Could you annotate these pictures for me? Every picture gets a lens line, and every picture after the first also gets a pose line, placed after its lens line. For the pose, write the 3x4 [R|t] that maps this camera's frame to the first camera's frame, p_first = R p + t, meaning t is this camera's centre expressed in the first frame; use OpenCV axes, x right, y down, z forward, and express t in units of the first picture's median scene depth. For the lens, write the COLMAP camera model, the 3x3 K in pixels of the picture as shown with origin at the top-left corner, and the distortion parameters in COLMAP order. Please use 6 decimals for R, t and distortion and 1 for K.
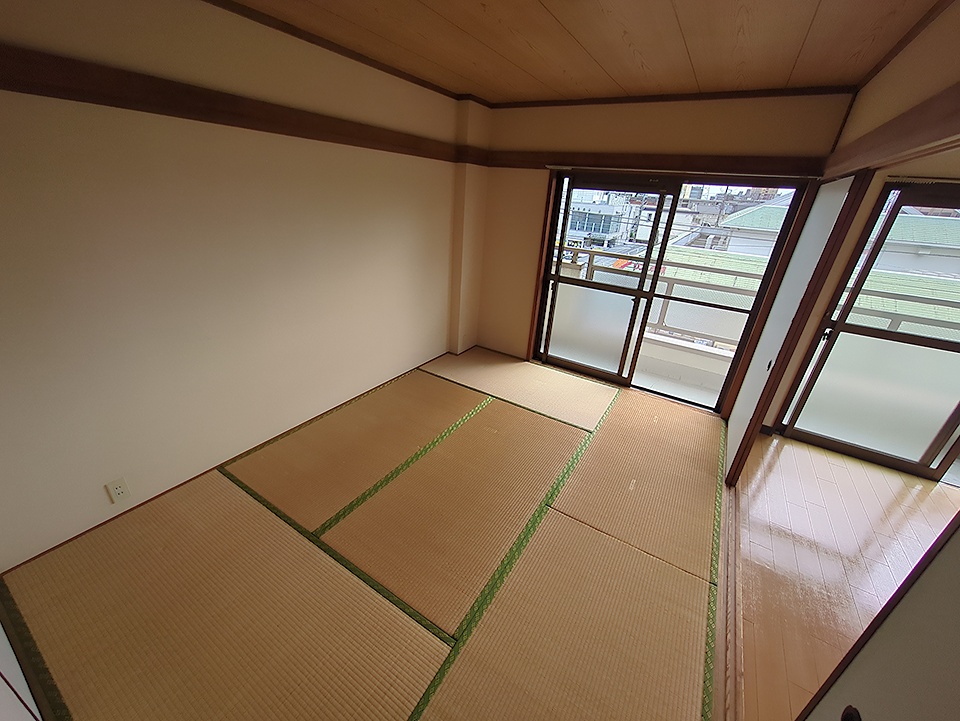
lens RADIAL K [[376.7, 0, 480.0], [0, 376.7, 360.5], [0, 0, 1]] dist [0.000093, 0.000733]
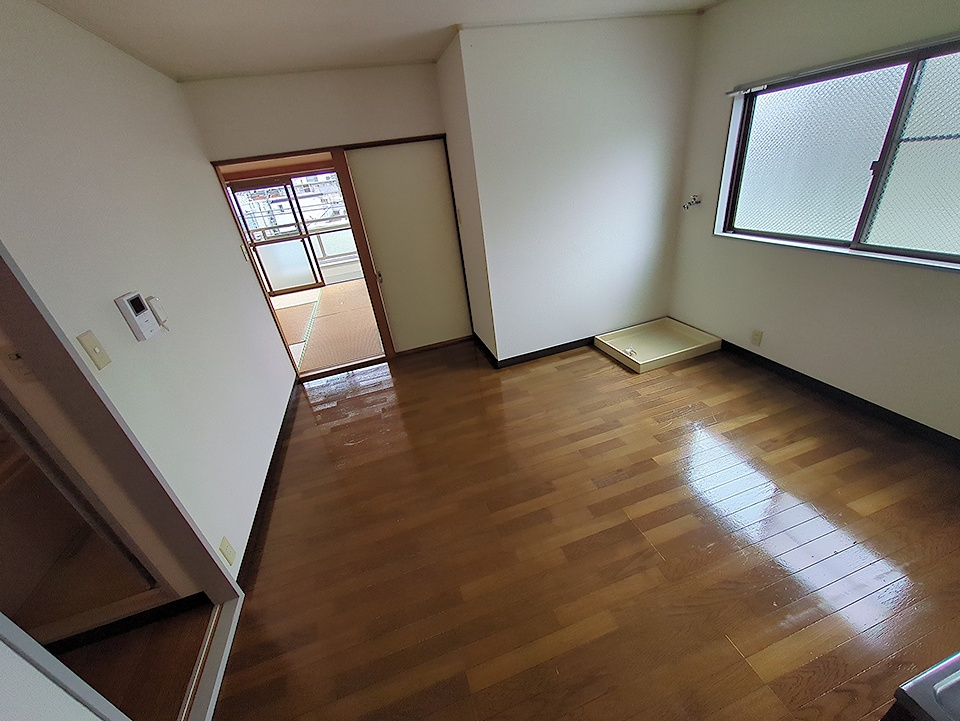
lens RADIAL K [[376.7, 0, 480.0], [0, 376.7, 360.5], [0, 0, 1]] dist [0.000093, 0.000733]
pose [[0.634893, -0.477266, 0.607560, -0.443978], [0.461510, 0.864944, 0.197180, 0.383972], [-0.619613, 0.155207, 0.769410, -0.891802]]
